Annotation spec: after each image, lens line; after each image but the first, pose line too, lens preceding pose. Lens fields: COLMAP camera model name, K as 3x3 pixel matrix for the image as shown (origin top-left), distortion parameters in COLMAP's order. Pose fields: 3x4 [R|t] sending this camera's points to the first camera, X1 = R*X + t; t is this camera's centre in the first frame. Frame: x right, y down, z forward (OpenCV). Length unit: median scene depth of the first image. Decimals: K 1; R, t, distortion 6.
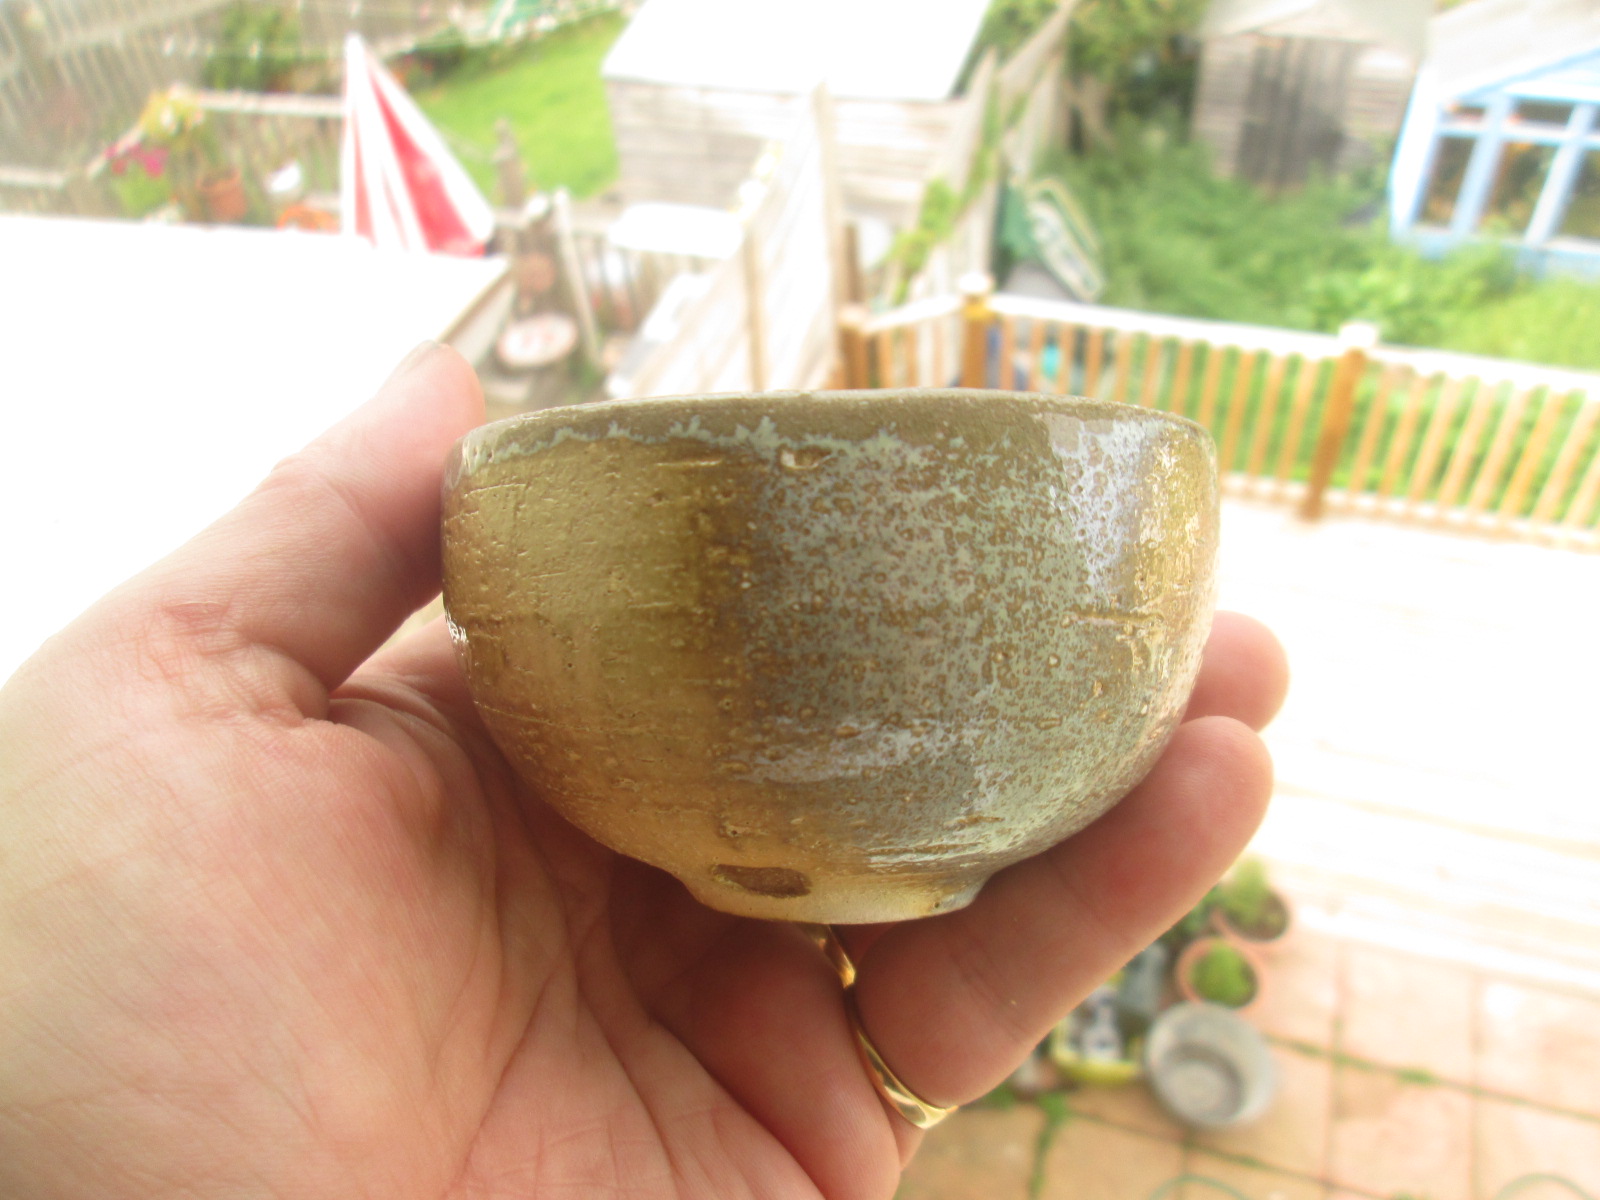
lens RADIAL K [[1266.0, 0, 800.0], [0, 1266.0, 600.0], [0, 0, 1]] dist [-0.001050, 0.000502]
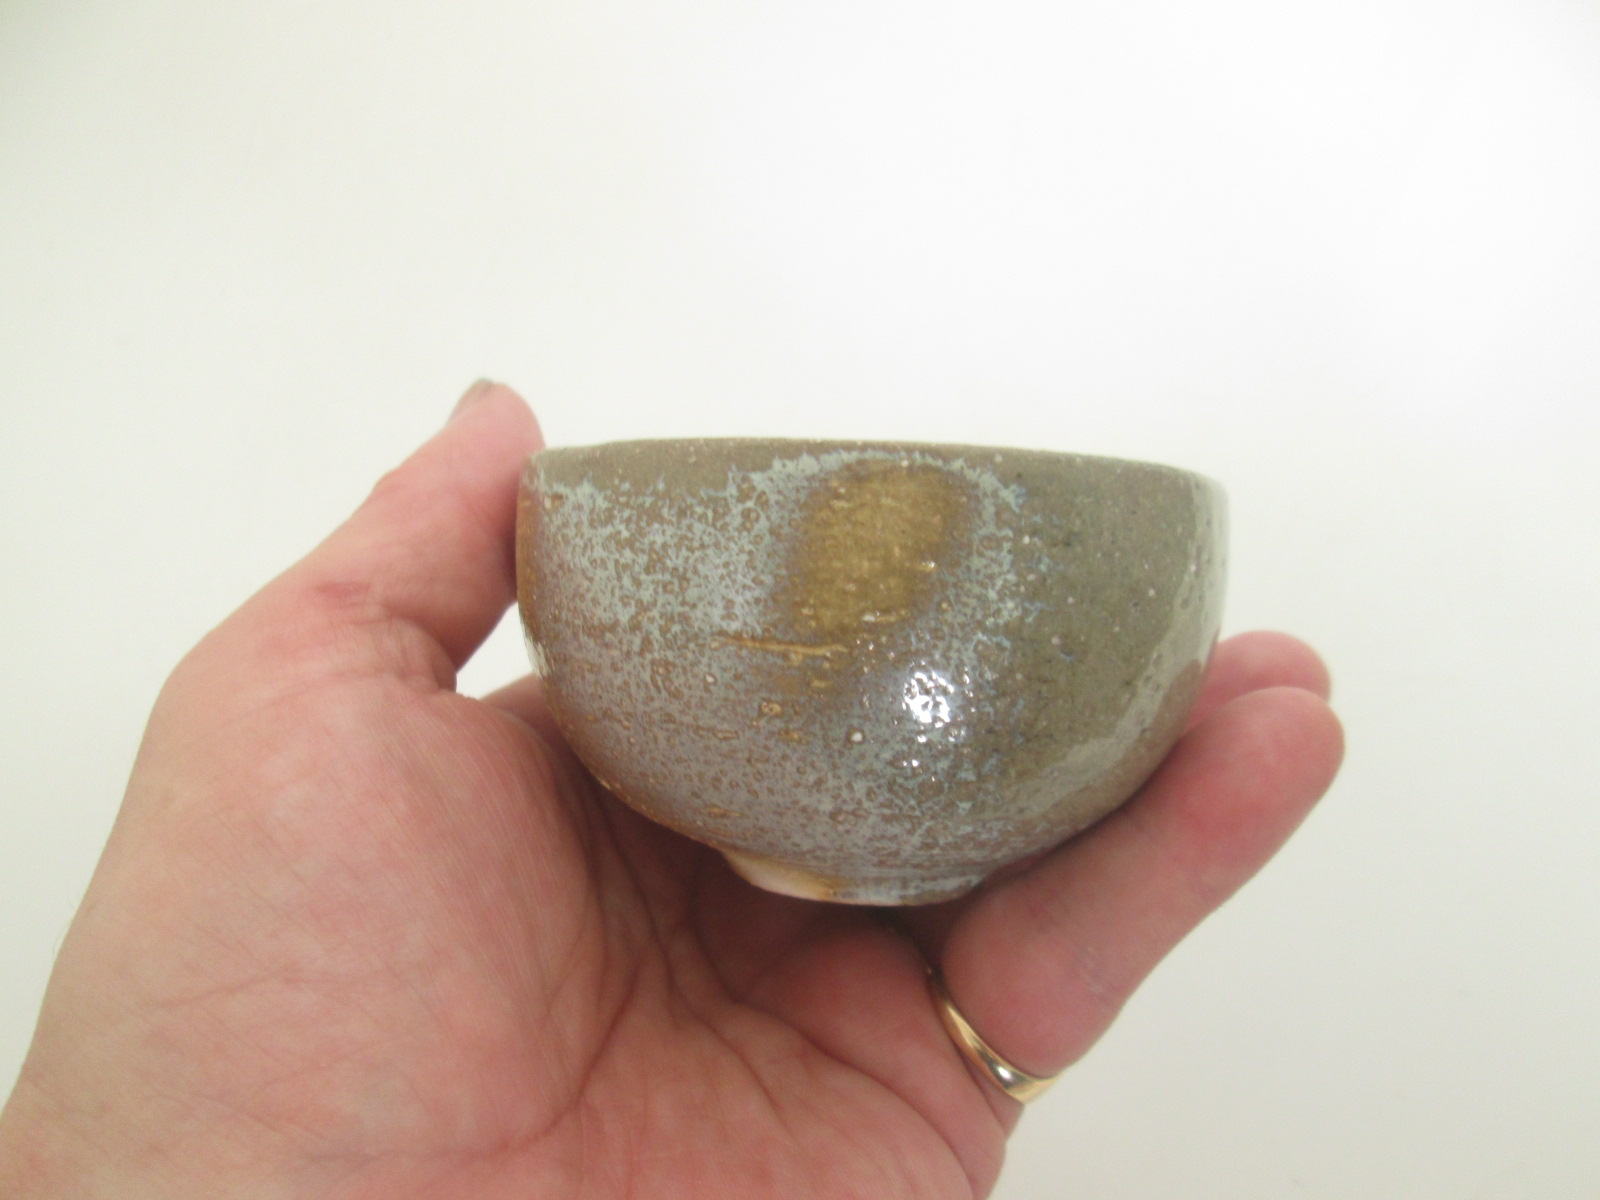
lens RADIAL K [[1266.0, 0, 800.0], [0, 1266.0, 600.0], [0, 0, 1]] dist [-0.001050, 0.000502]
pose [[0.640132, 0.056329, -0.766197, 1.129444], [-0.021158, 0.998223, 0.055710, -0.087309], [0.767974, -0.019451, 0.640186, 0.360471]]
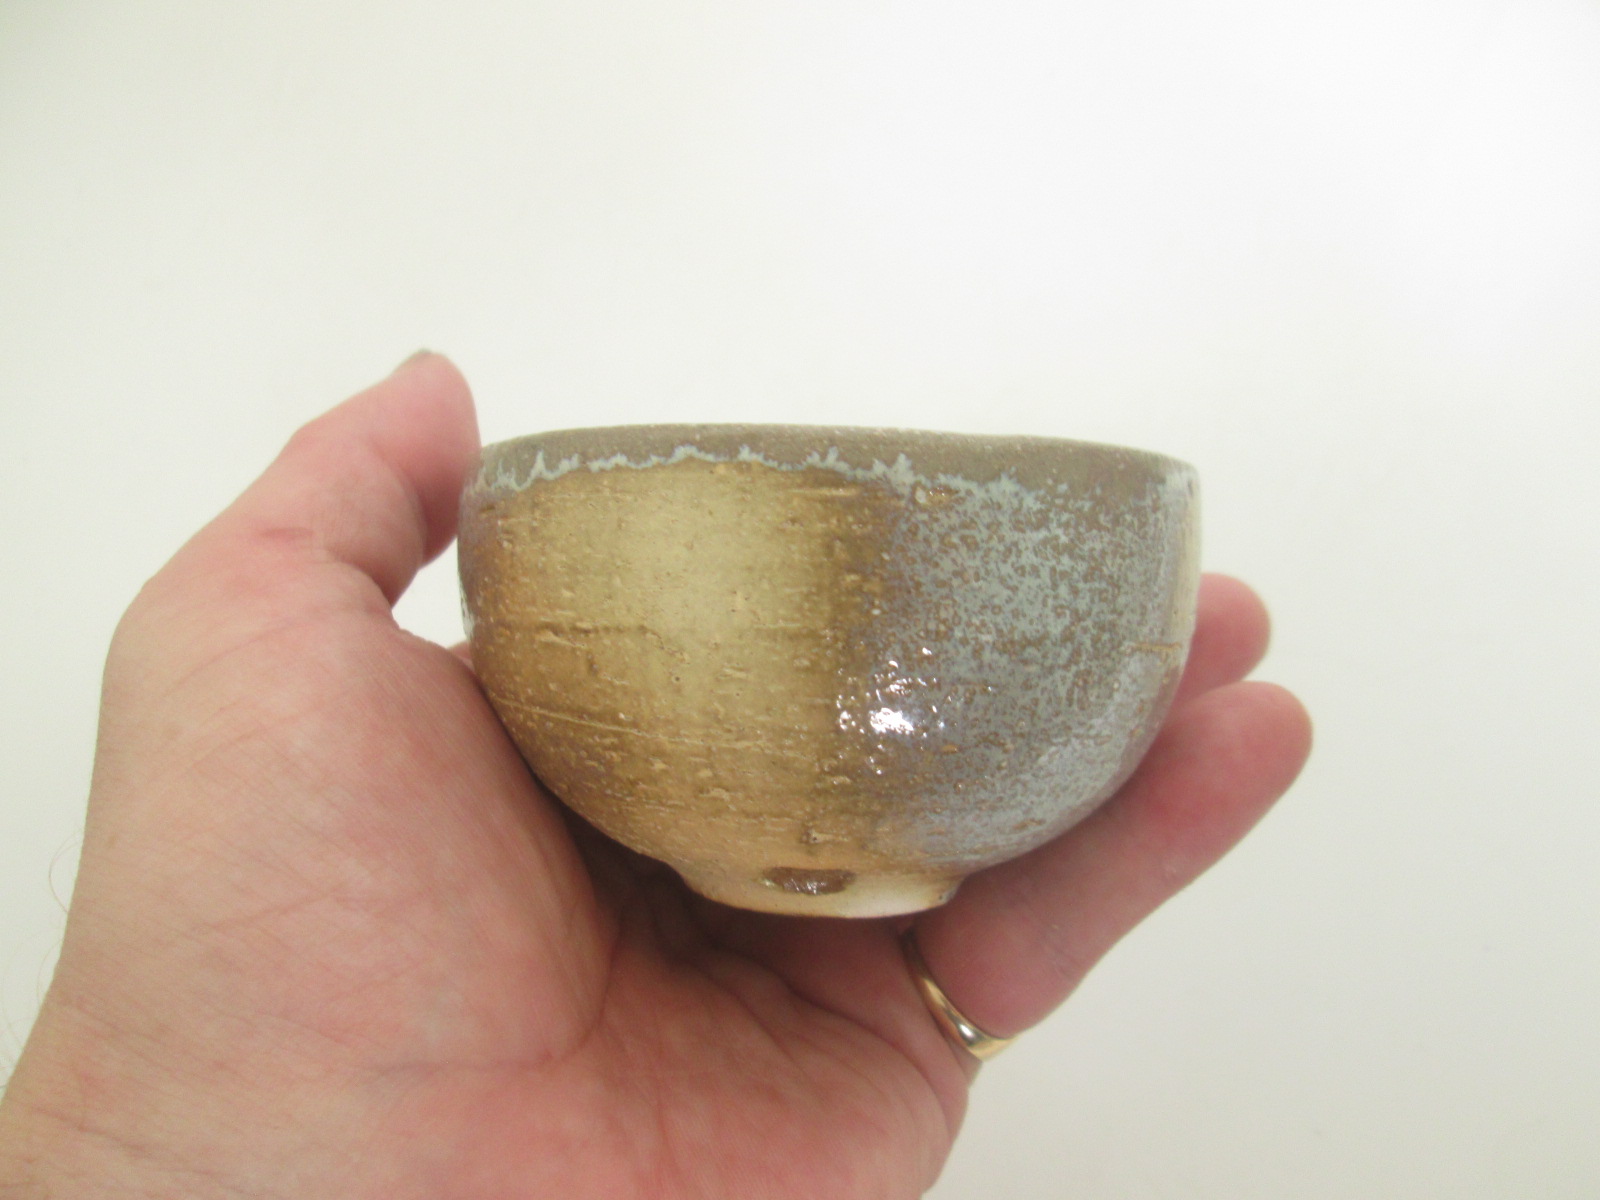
lens RADIAL K [[1278.8, 0, 800.6], [0, 1278.8, 565.0], [0, 0, 1]] dist [-0.004029, -0.000444]
pose [[0.963804, 0.044041, 0.262949, -0.381271], [-0.047346, 0.998859, 0.006243, -0.053613], [-0.262374, -0.018466, 0.964790, -0.015369]]
